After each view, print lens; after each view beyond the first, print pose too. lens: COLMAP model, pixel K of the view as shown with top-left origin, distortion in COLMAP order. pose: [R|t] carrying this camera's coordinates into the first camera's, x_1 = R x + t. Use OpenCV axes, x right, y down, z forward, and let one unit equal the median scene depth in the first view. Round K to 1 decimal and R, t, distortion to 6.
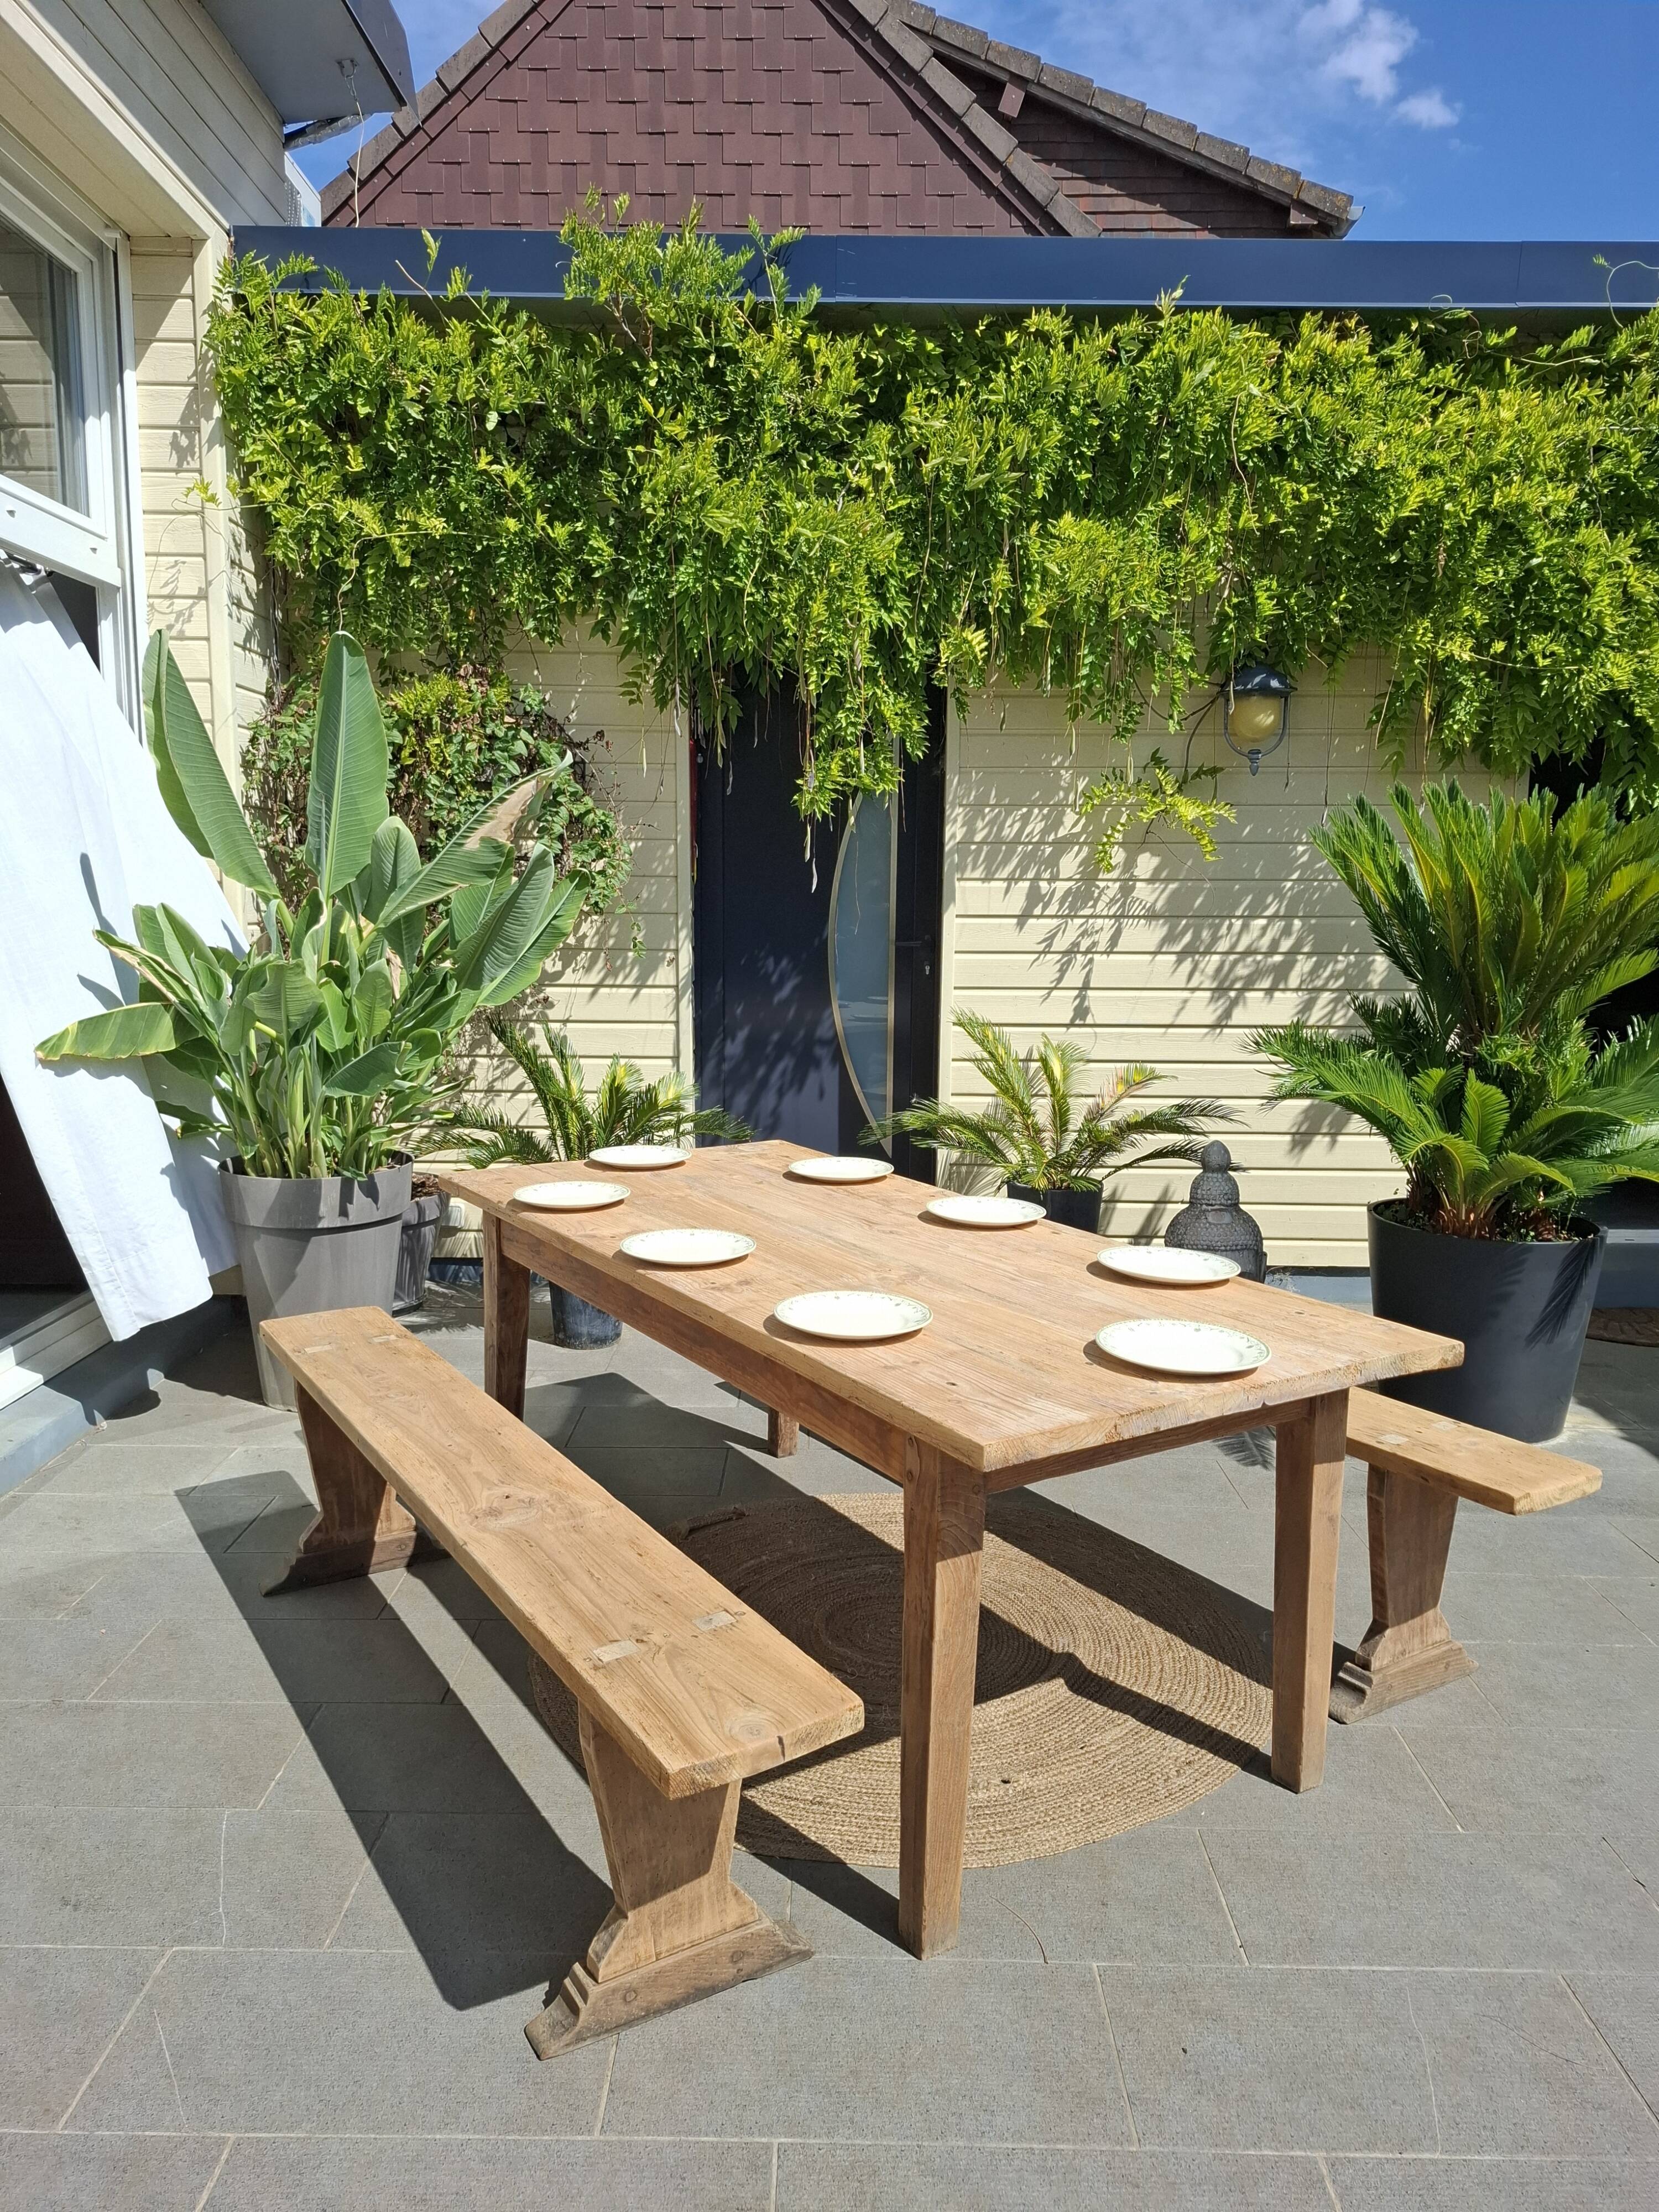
lens RADIAL K [[1529.8, 0, 829.5], [0, 1529.8, 1106.0], [0, 0, 1]] dist [0.119739, -0.182347]
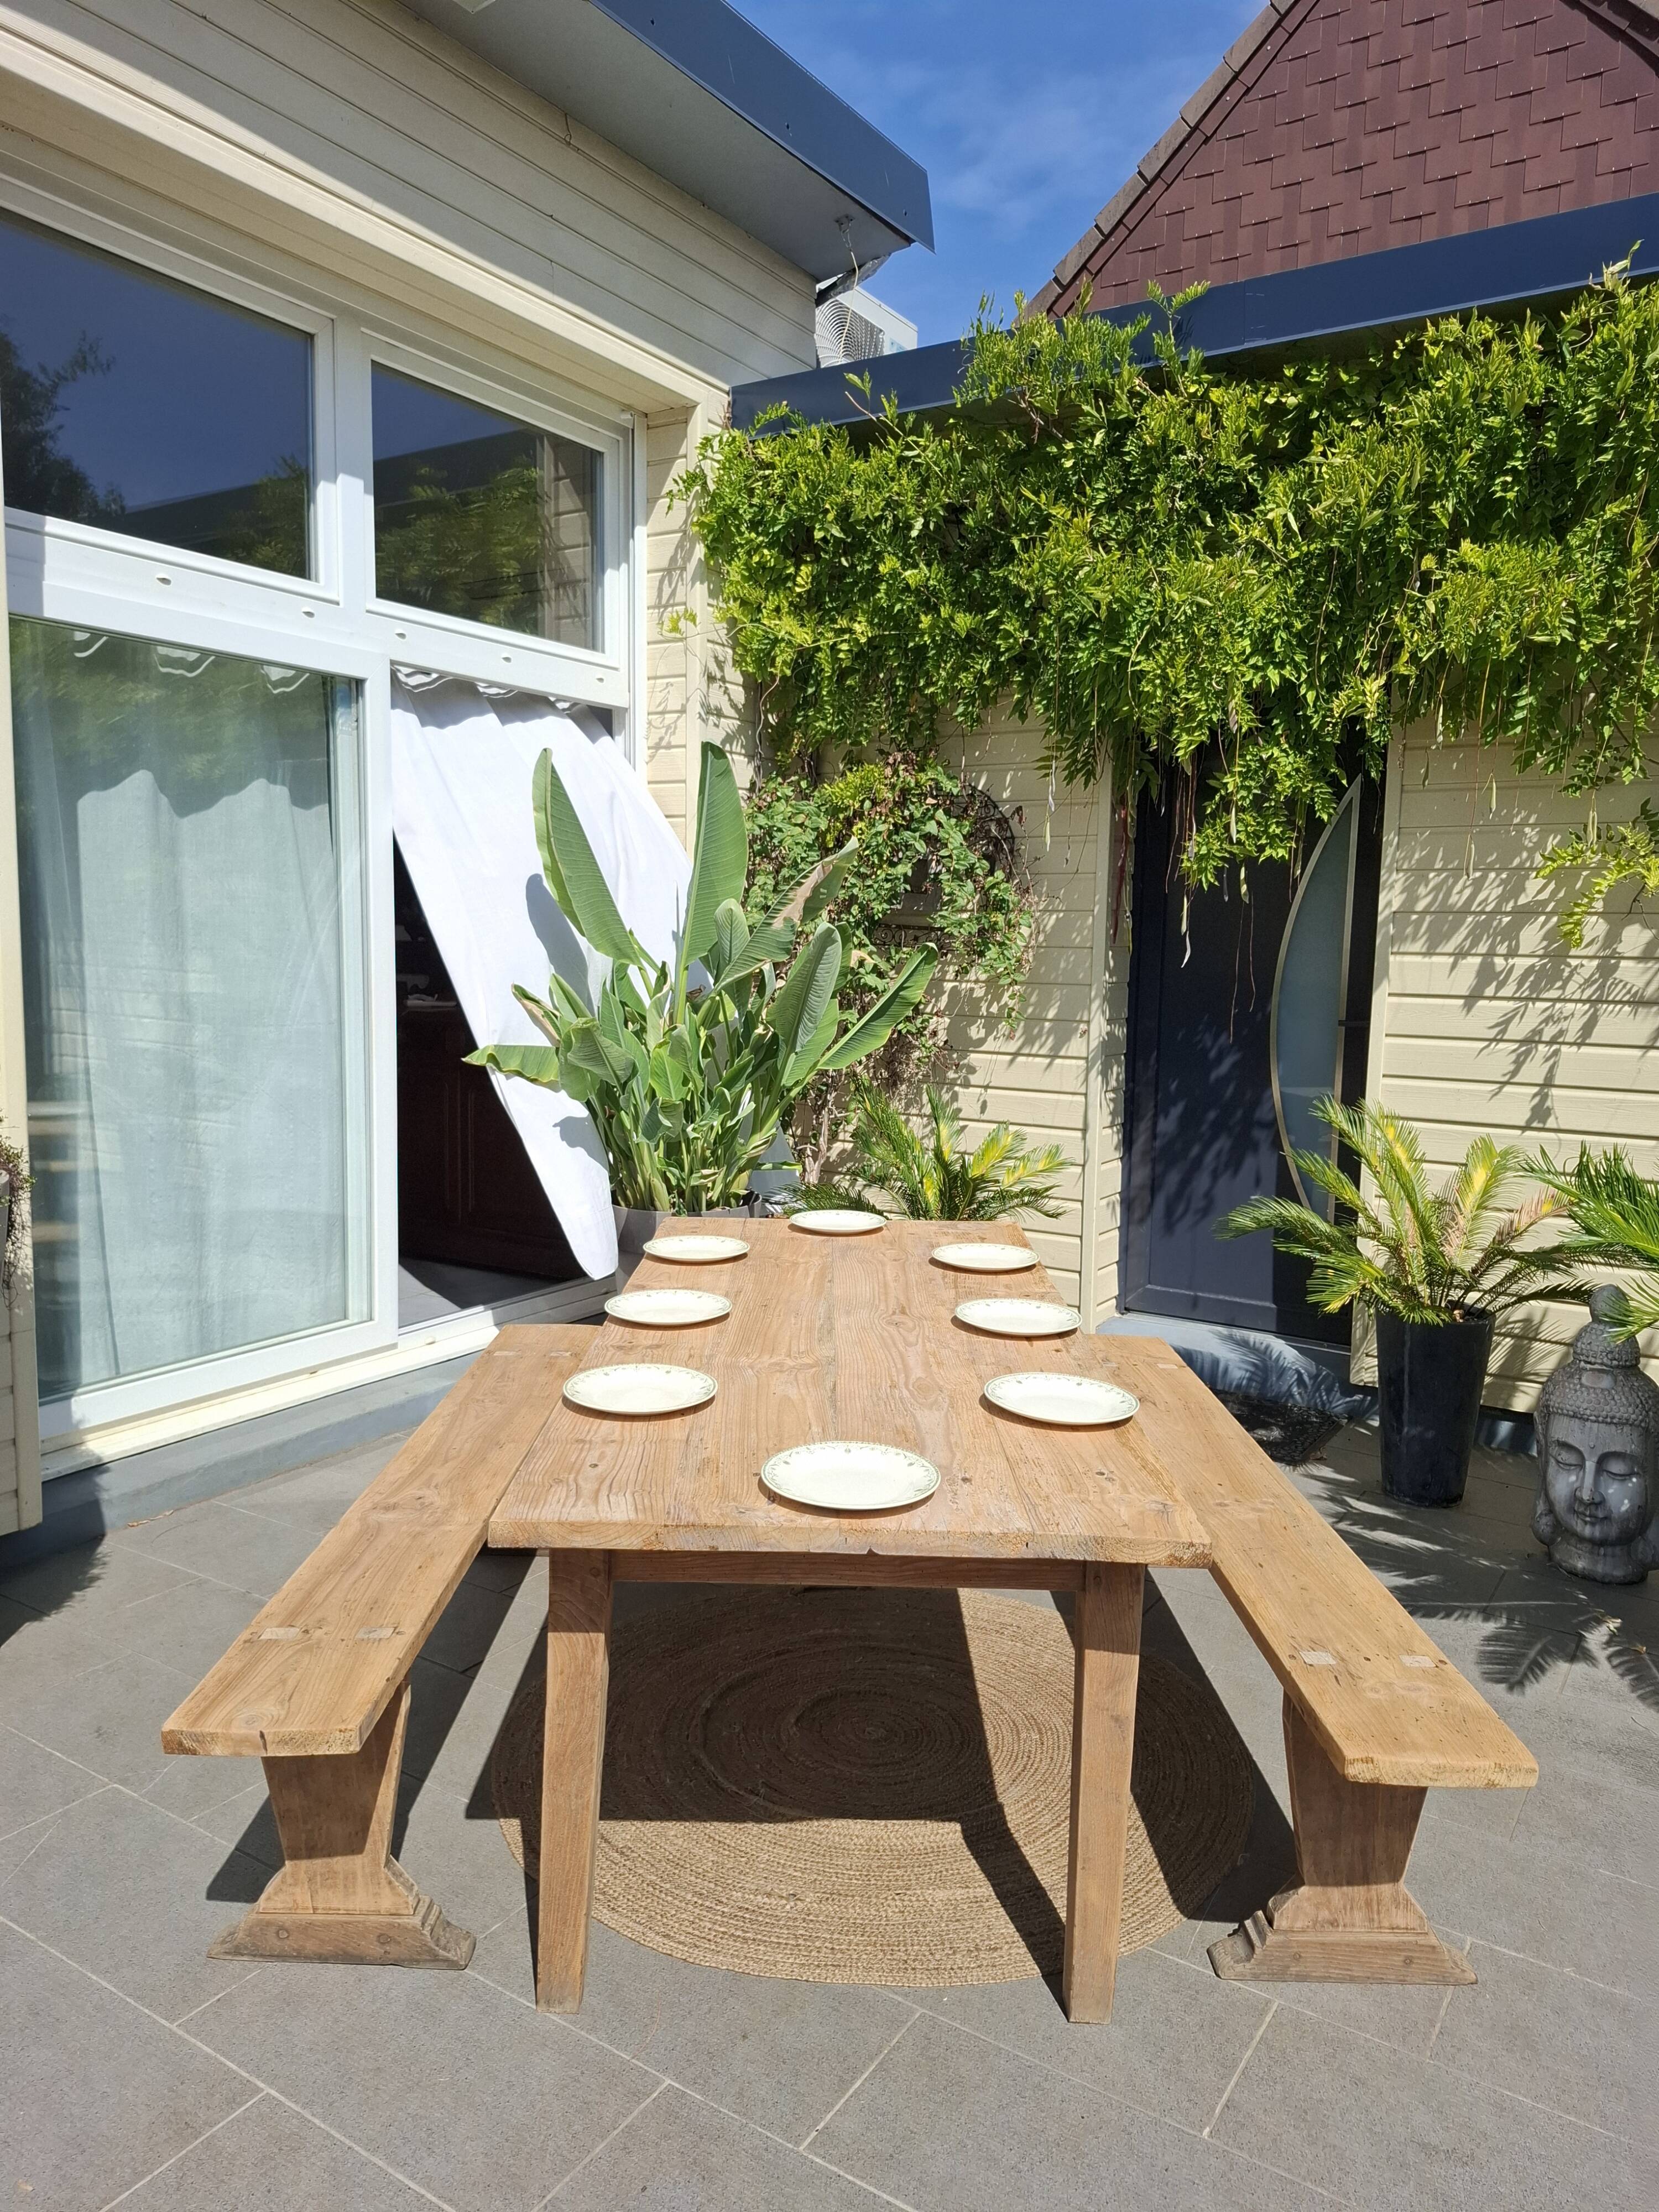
lens RADIAL K [[1540.2, 0, 822.0], [0, 1540.2, 1109.2], [0, 0, 1]] dist [0.076002, -0.100137]
pose [[0.840027, 0.067999, -0.538267, 0.332166], [-0.084528, 0.996403, -0.006040, -0.028522], [0.535920, 0.050572, 0.842753, 0.085163]]
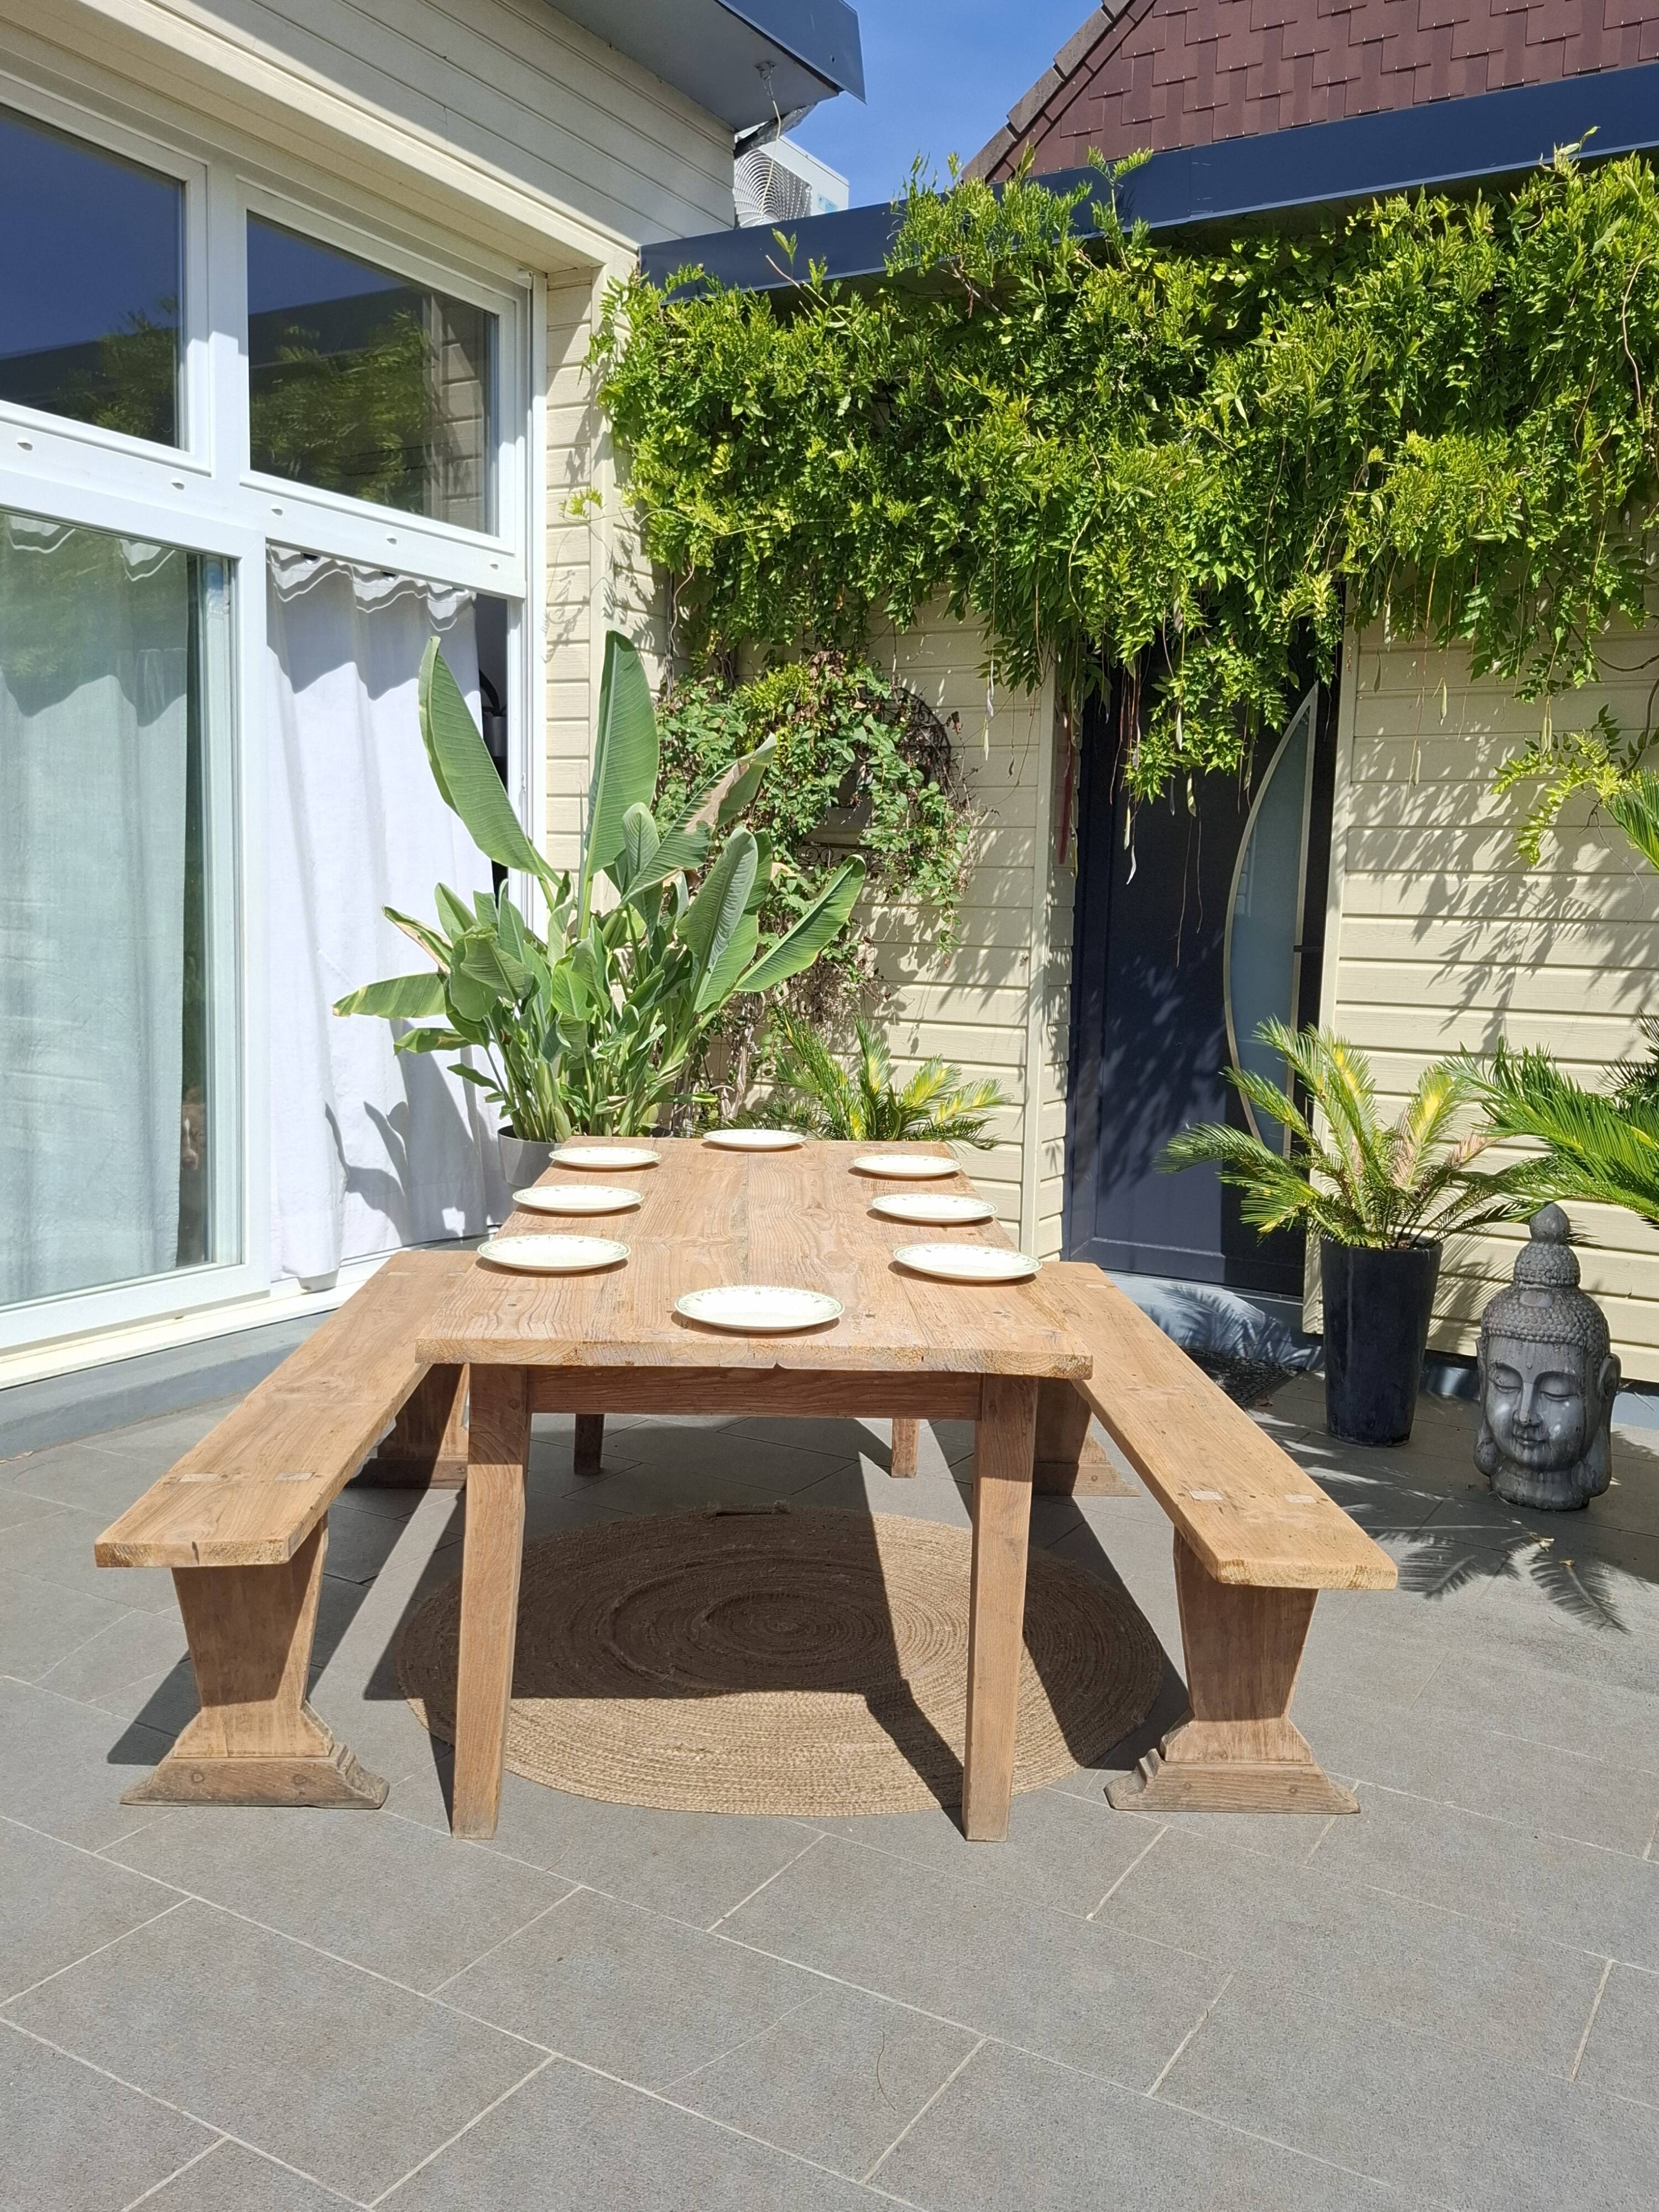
lens RADIAL K [[1863.7, 0, 829.5], [0, 1863.7, 1106.0], [0, 0, 1]] dist [0.121826, -0.187778]
pose [[0.863446, 0.069841, -0.499583, 0.403634], [-0.087764, 0.996064, -0.012437, 0.017365], [0.496748, 0.054584, 0.866177, -0.013408]]
